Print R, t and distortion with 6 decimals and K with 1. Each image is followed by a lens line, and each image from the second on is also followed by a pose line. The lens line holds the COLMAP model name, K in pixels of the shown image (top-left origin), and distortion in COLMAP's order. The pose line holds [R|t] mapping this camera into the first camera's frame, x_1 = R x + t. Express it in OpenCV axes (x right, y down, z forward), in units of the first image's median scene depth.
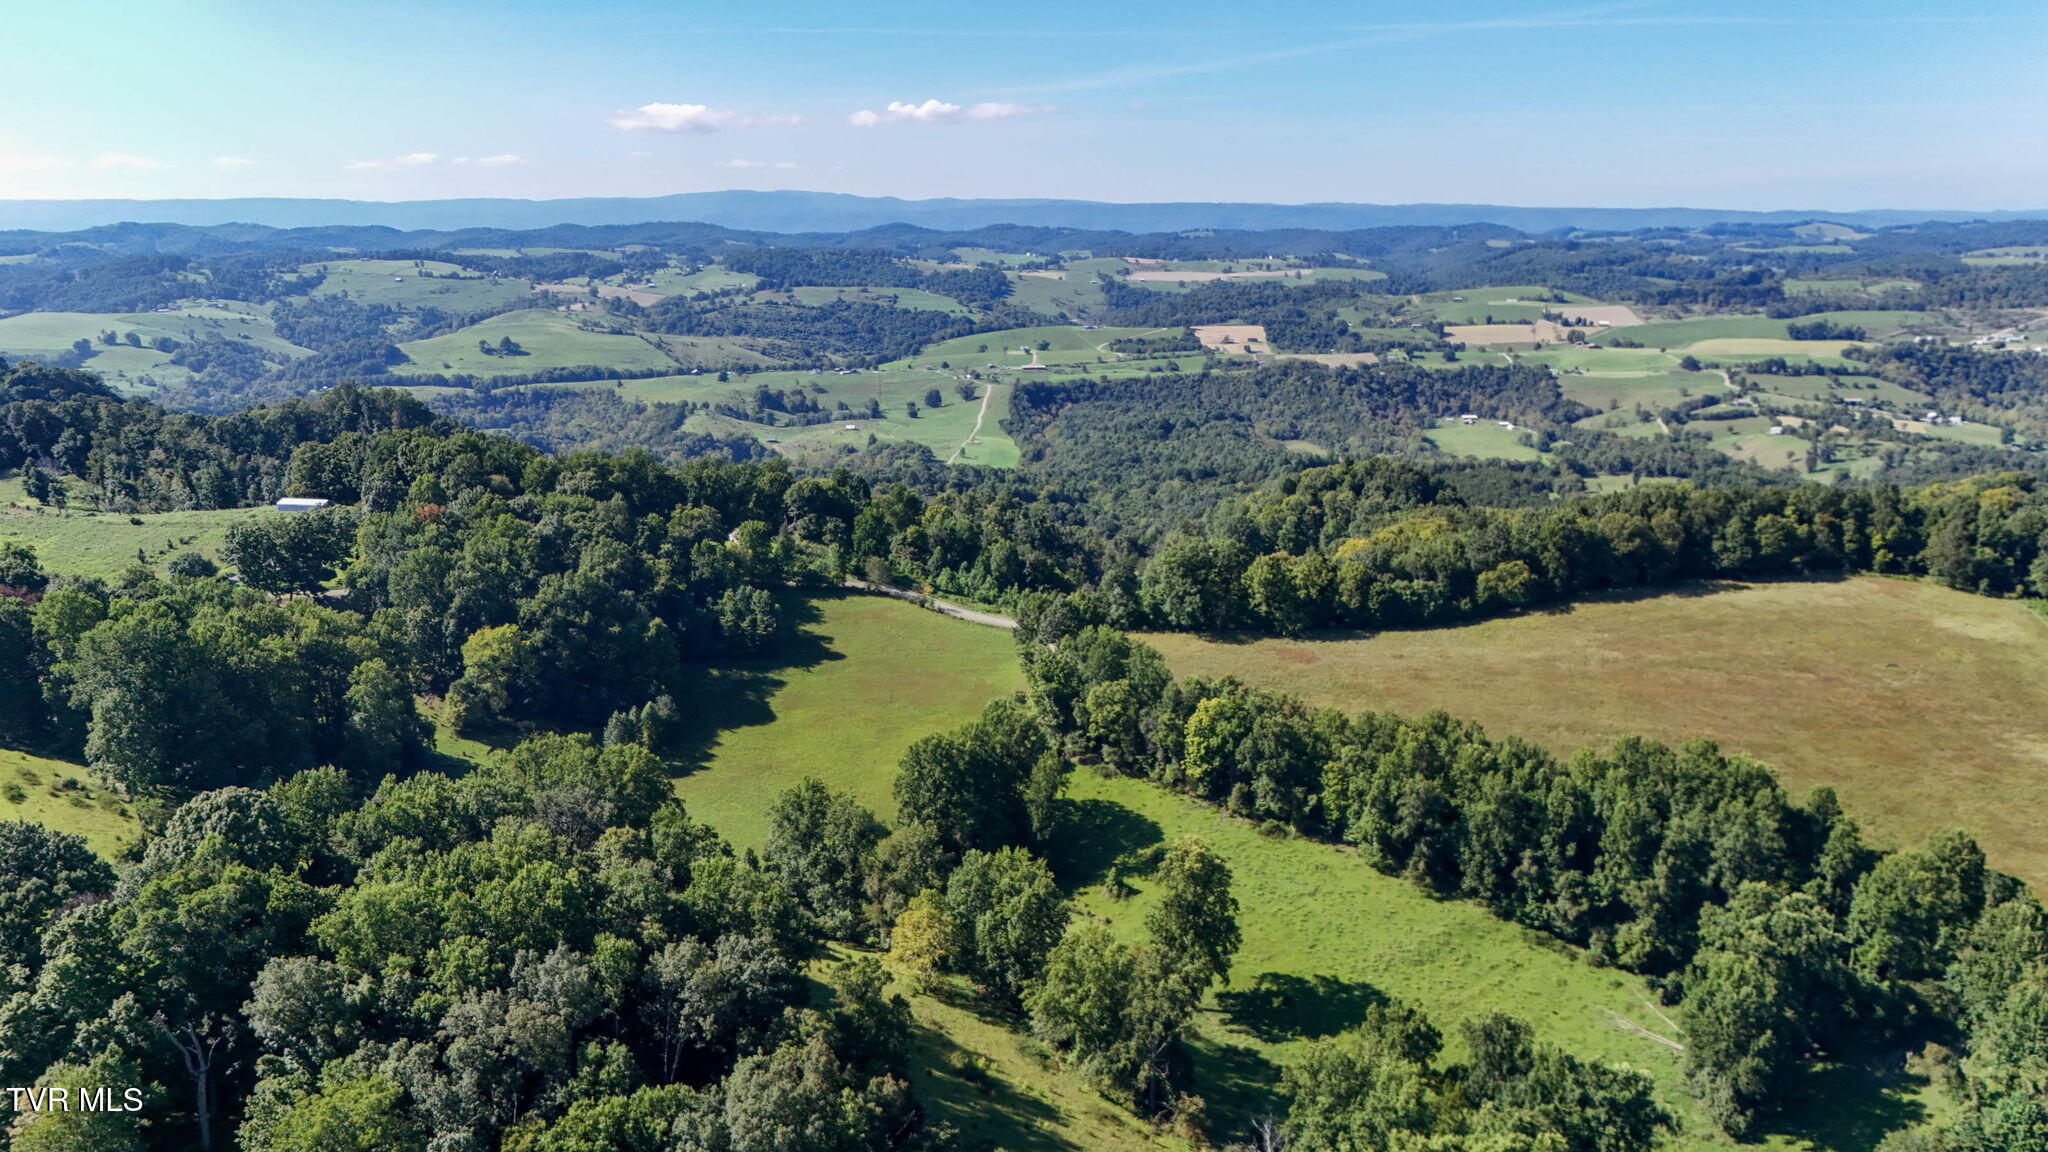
lens RADIAL K [[1496.4, 0, 1025.8], [0, 1496.4, 593.7], [0, 0, 1]] dist [0.075009, -0.072556]
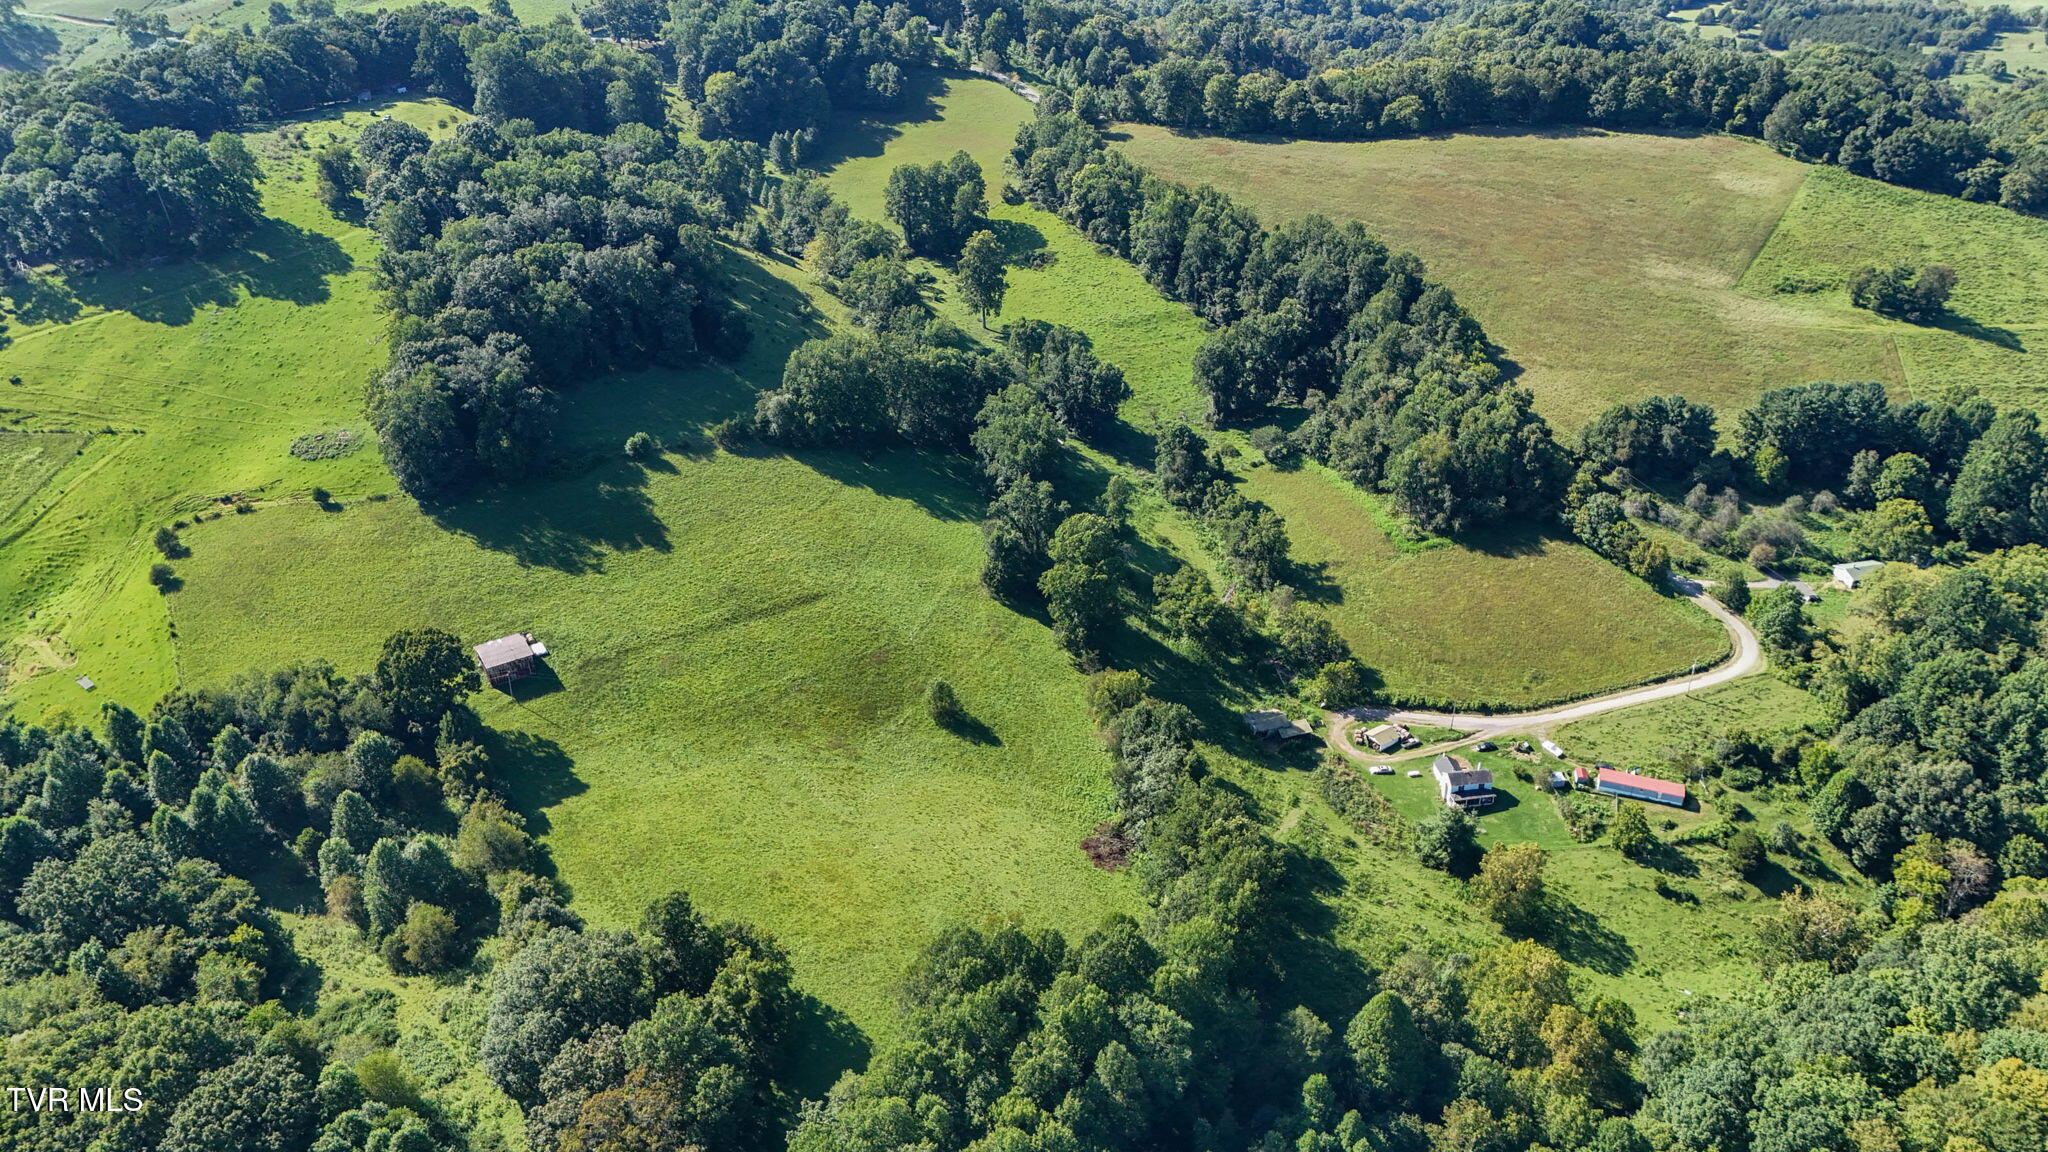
lens RADIAL K [[1496.4, 0, 1027.8], [0, 1496.4, 582.0], [0, 0, 1]] dist [0.075009, -0.072556]
pose [[0.924413, 0.203728, -0.322421, 0.539158], [-0.094453, 0.941333, 0.323993, -0.018170], [0.369512, -0.269050, 0.889423, -0.449002]]
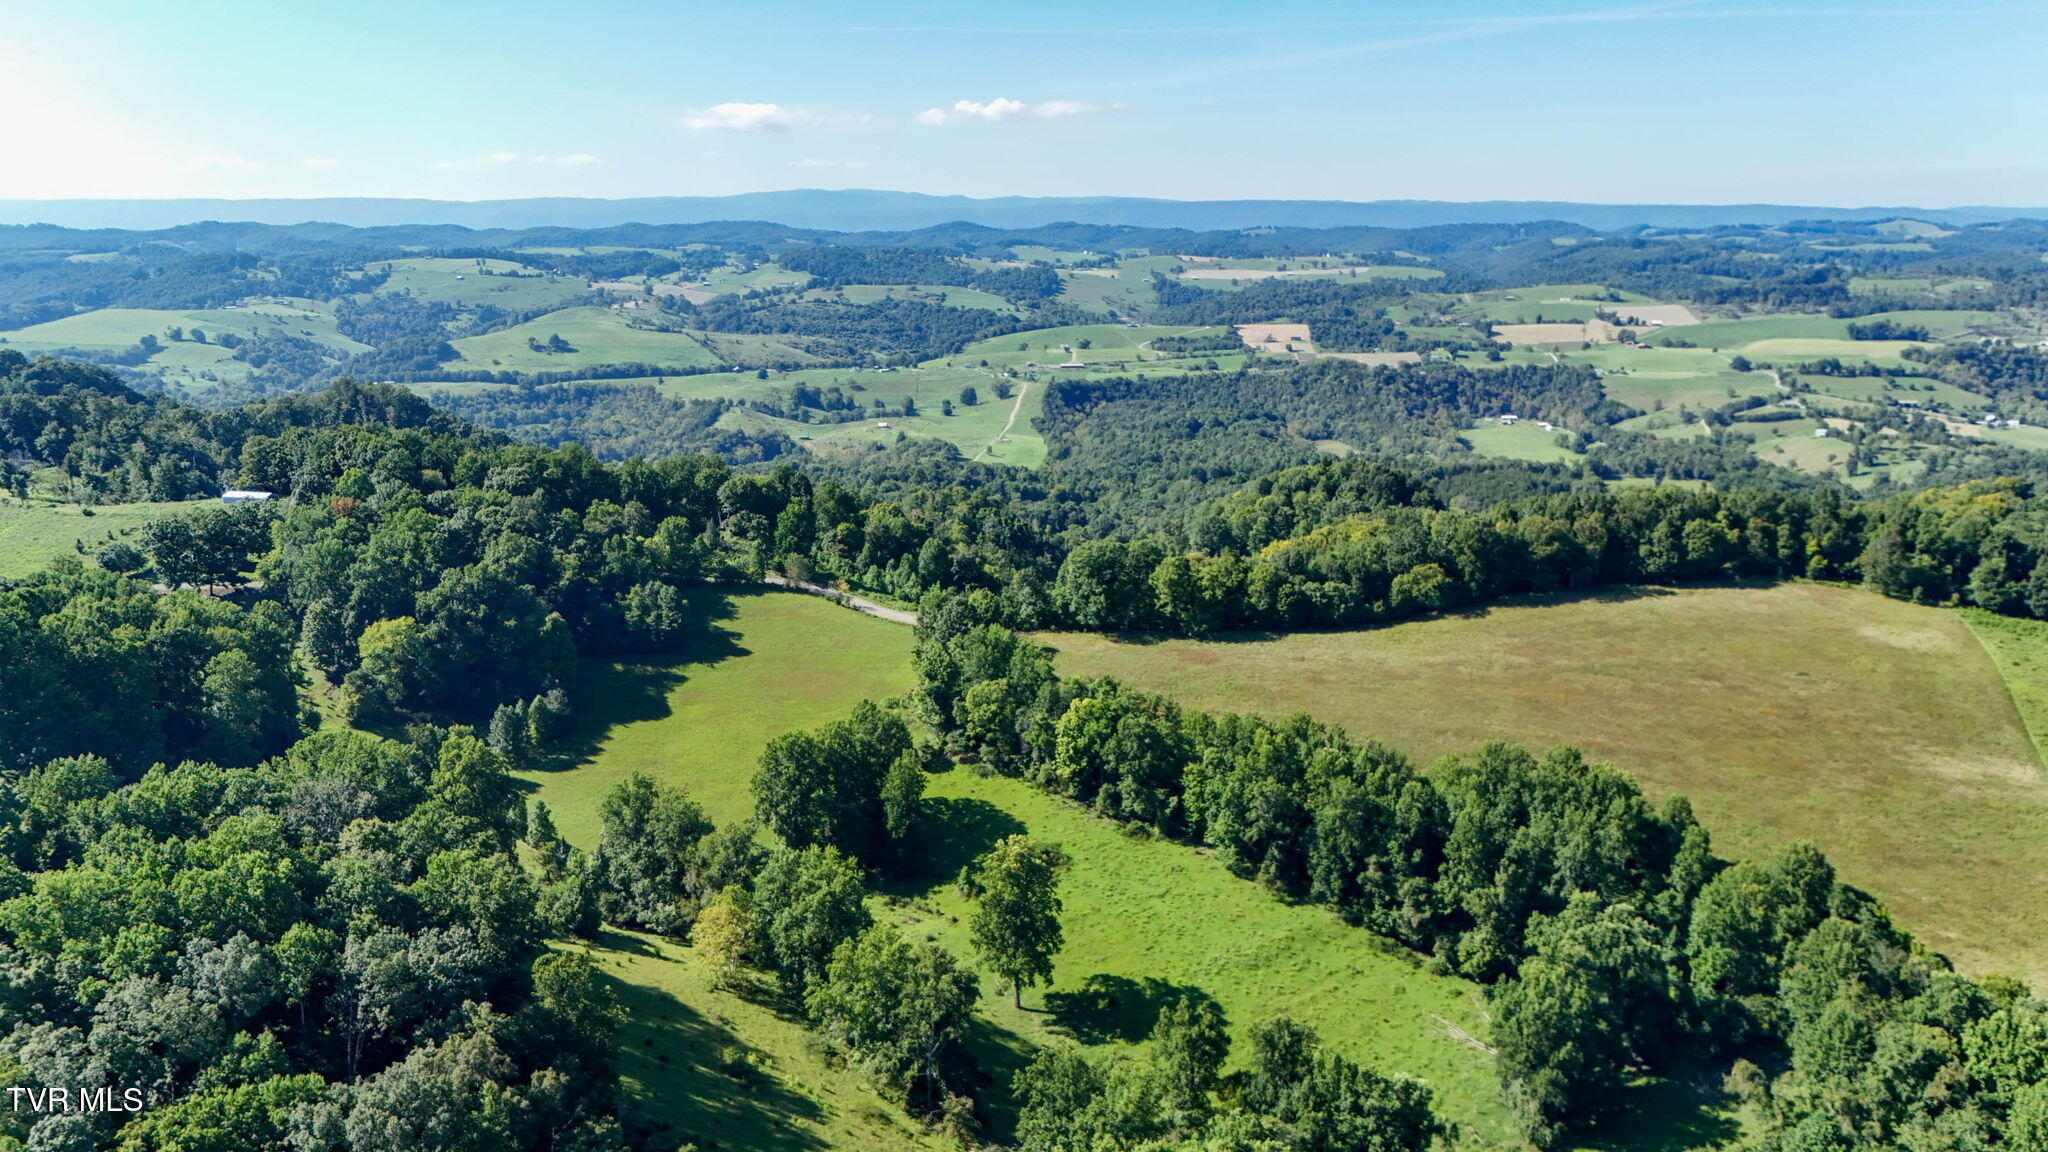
lens RADIAL K [[1496.4, 0, 1026.3], [0, 1496.4, 593.0], [0, 0, 1]] dist [0.075009, -0.072556]
pose [[0.998988, 0.010165, -0.043818, 0.105399], [-0.010136, 0.999948, 0.000885, -0.000865], [0.043824, -0.000440, 0.999039, 0.002316]]
